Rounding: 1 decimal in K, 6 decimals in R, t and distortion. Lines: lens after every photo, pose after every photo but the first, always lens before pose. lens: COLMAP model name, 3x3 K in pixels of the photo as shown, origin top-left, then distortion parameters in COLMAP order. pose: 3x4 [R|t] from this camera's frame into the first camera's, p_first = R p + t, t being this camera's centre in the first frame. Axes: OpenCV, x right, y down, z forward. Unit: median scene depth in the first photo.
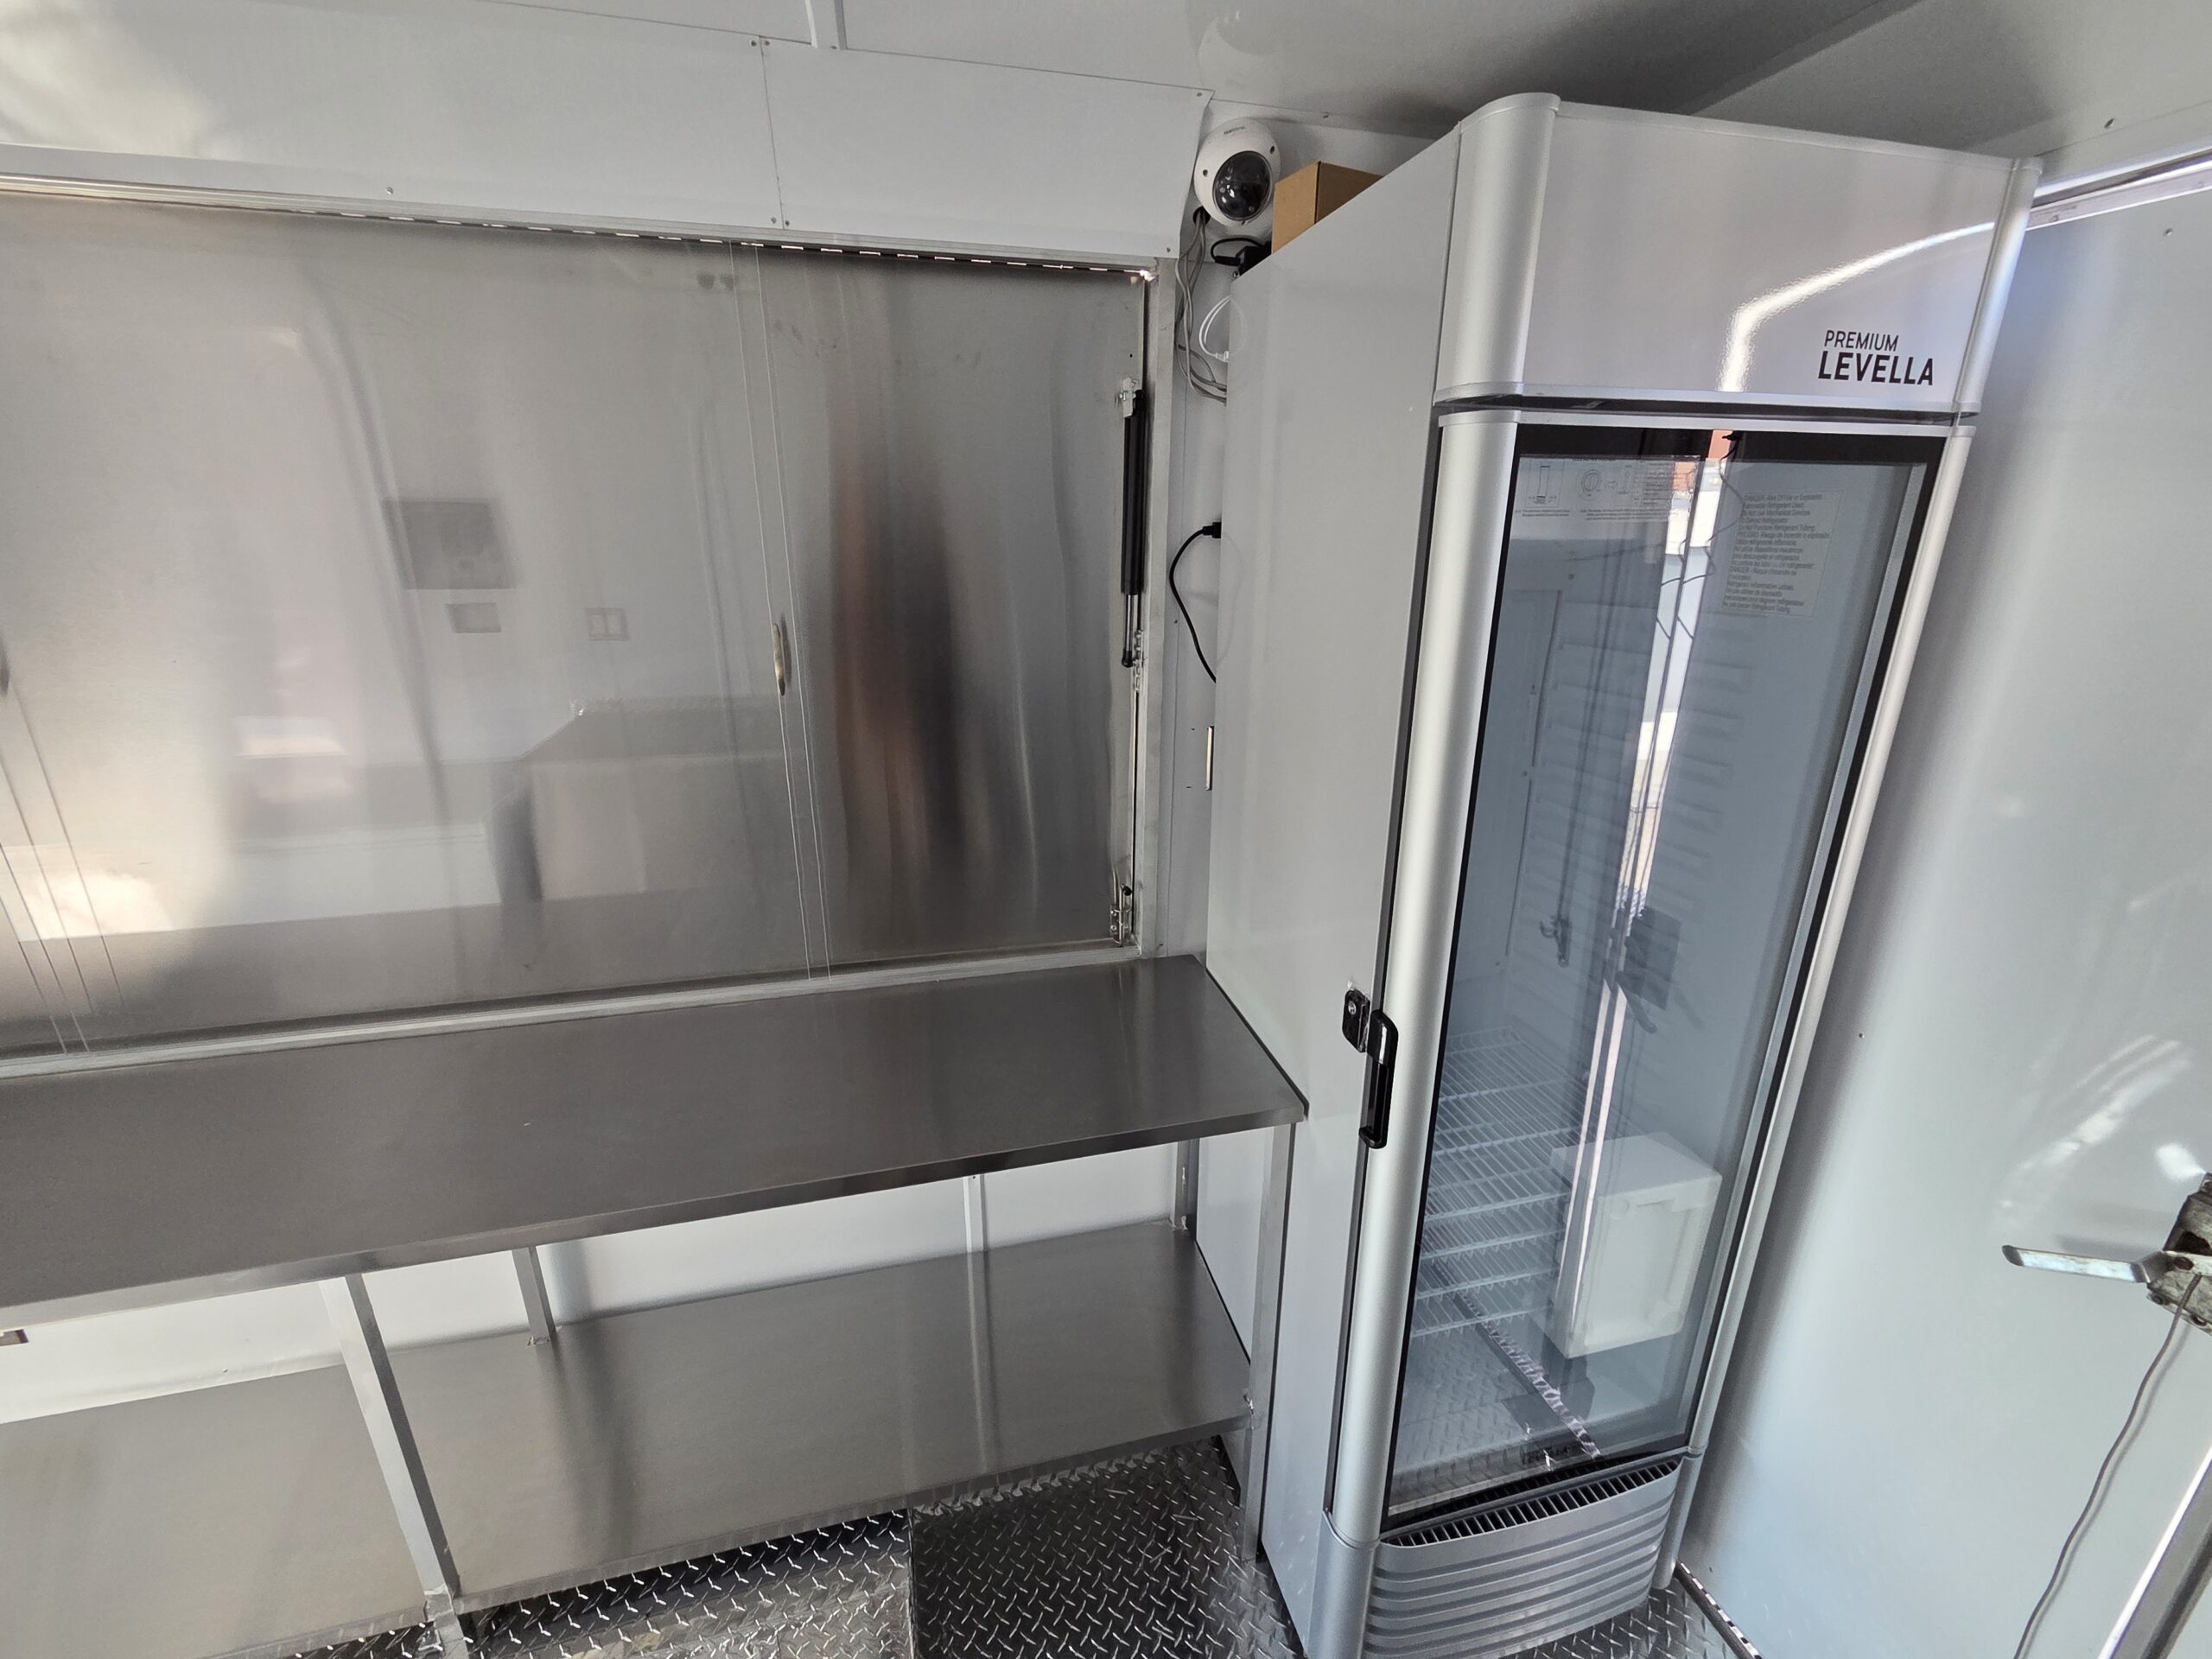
lens RADIAL K [[880.0, 0, 1104.2], [0, 880.0, 821.9], [0, 0, 1]] dist [0.009257, -0.000067]
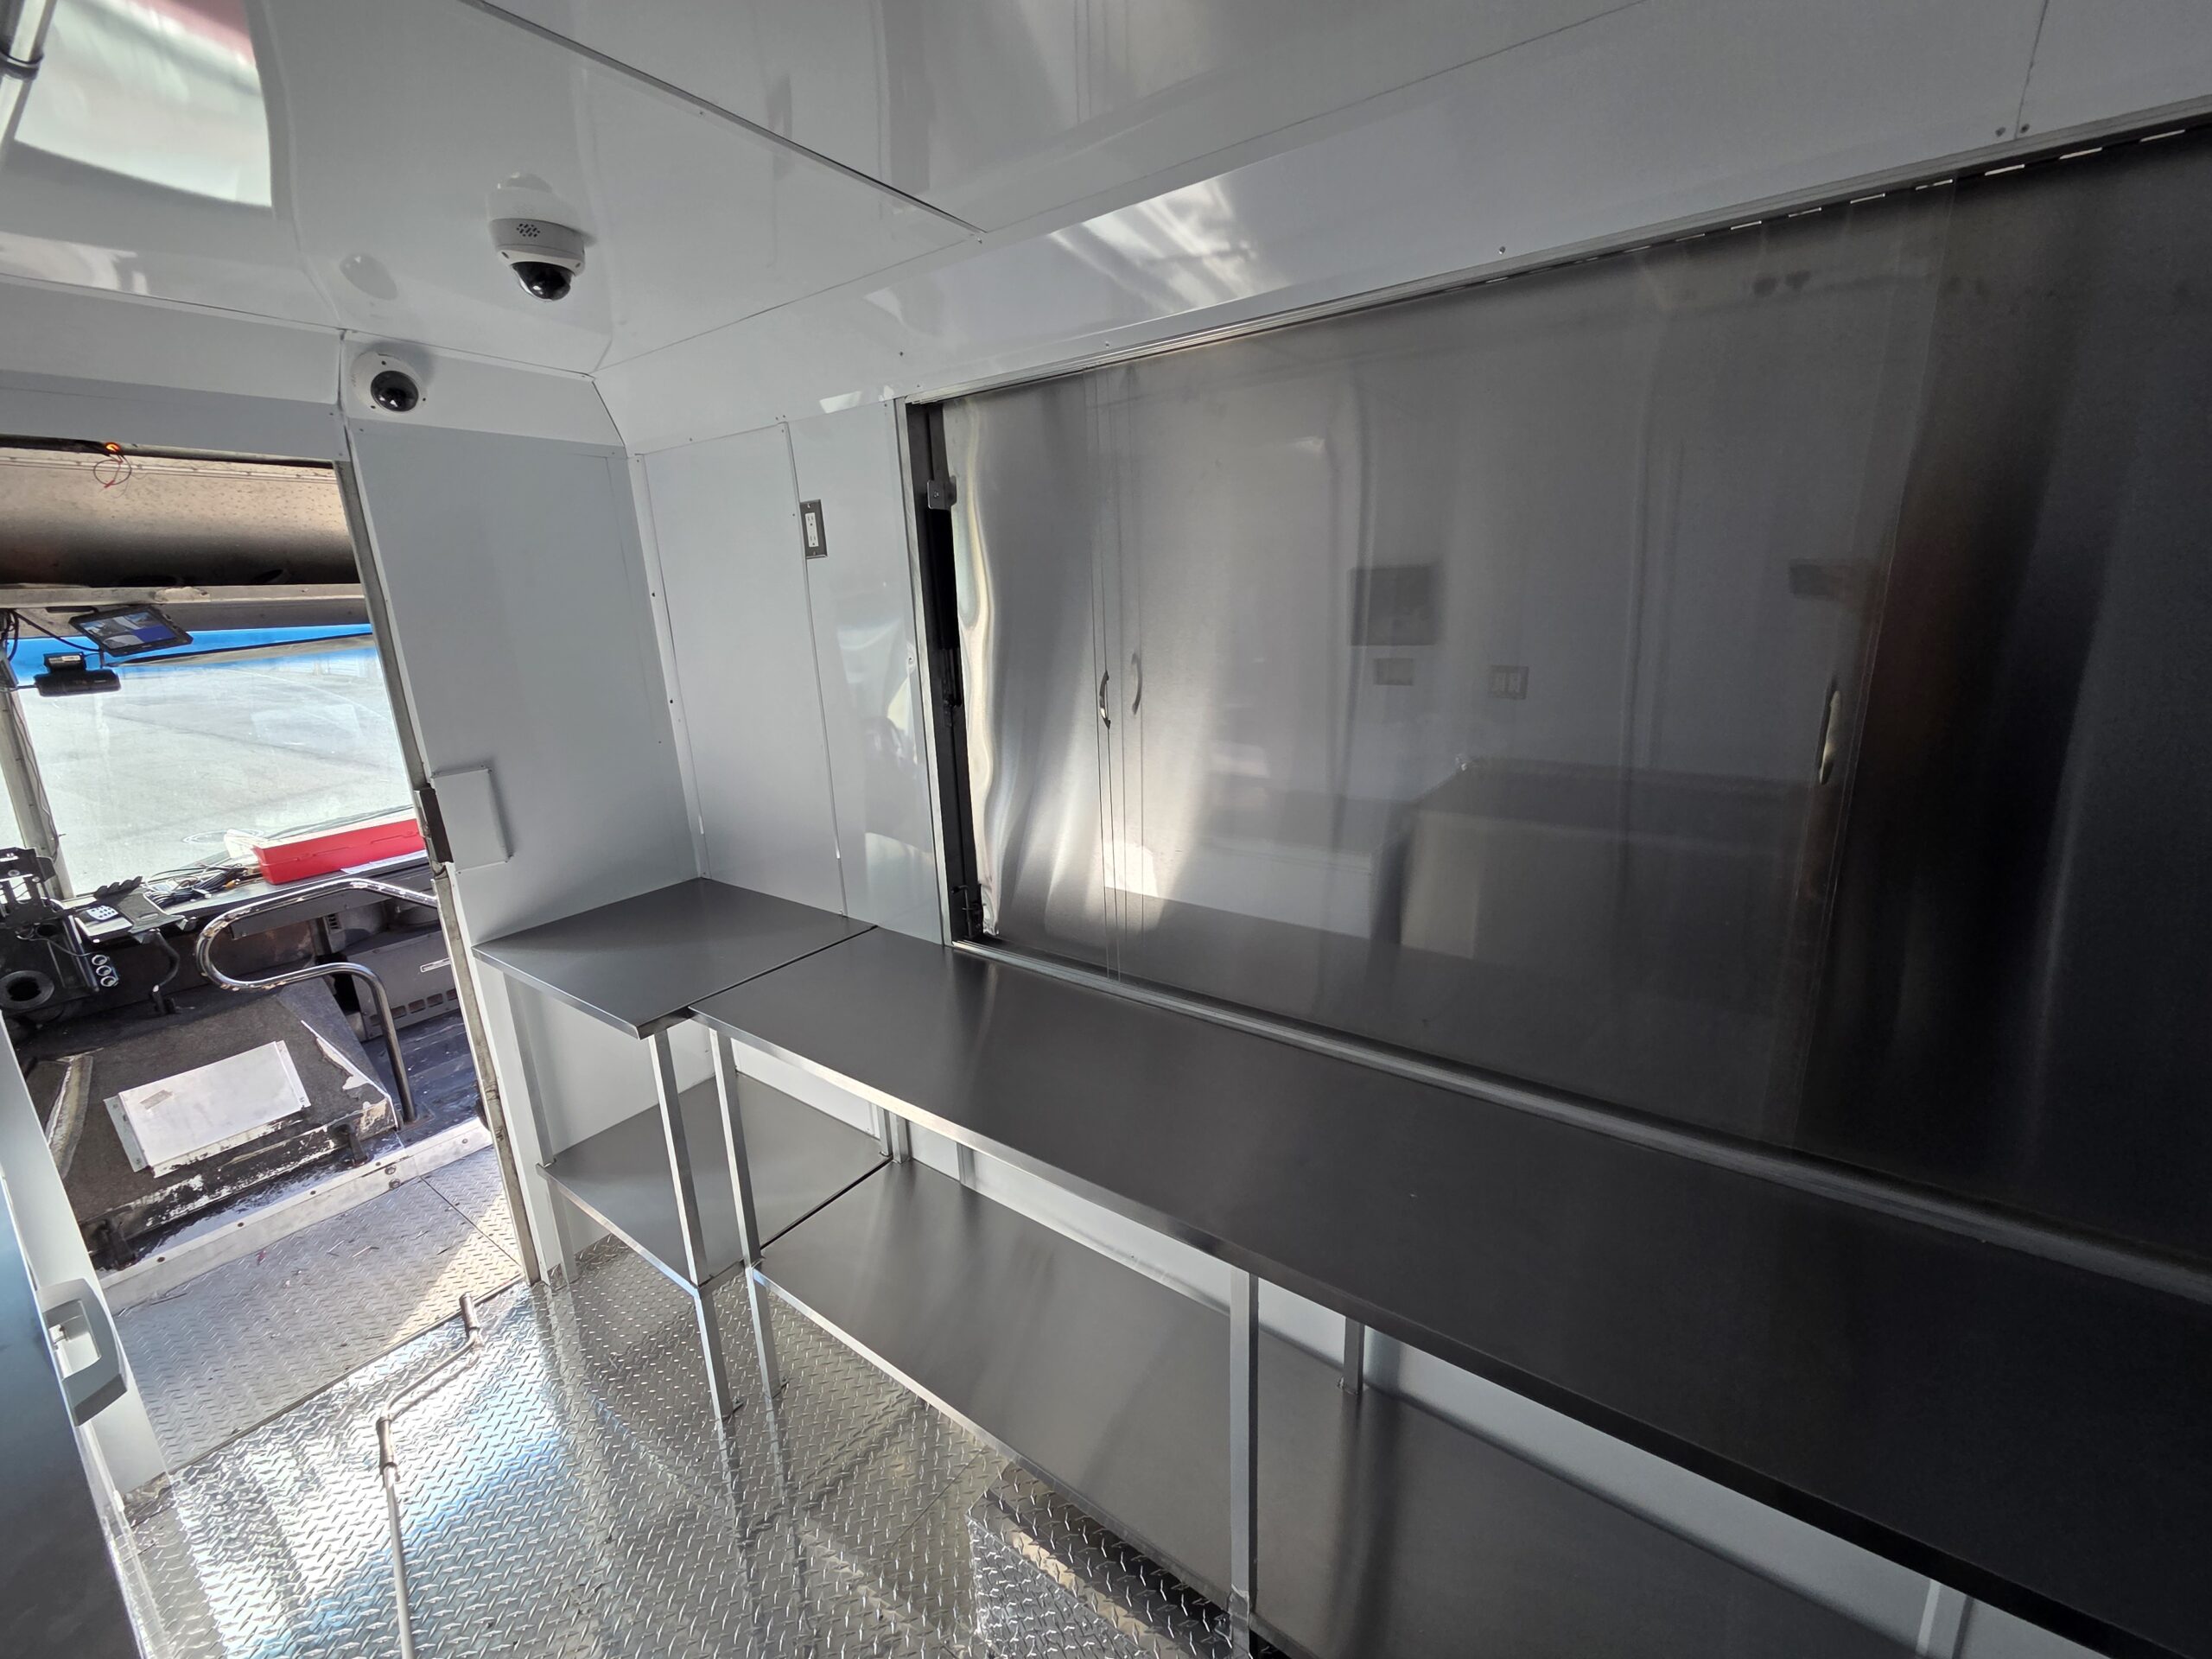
lens RADIAL K [[880.0, 0, 1104.2], [0, 880.0, 821.9], [0, 0, 1]] dist [0.009257, -0.000067]
pose [[0.656782, 0.158084, -0.737324, -0.130099], [-0.208797, 0.977674, 0.023626, -0.000671], [0.724597, 0.138433, 0.675126, 0.037088]]
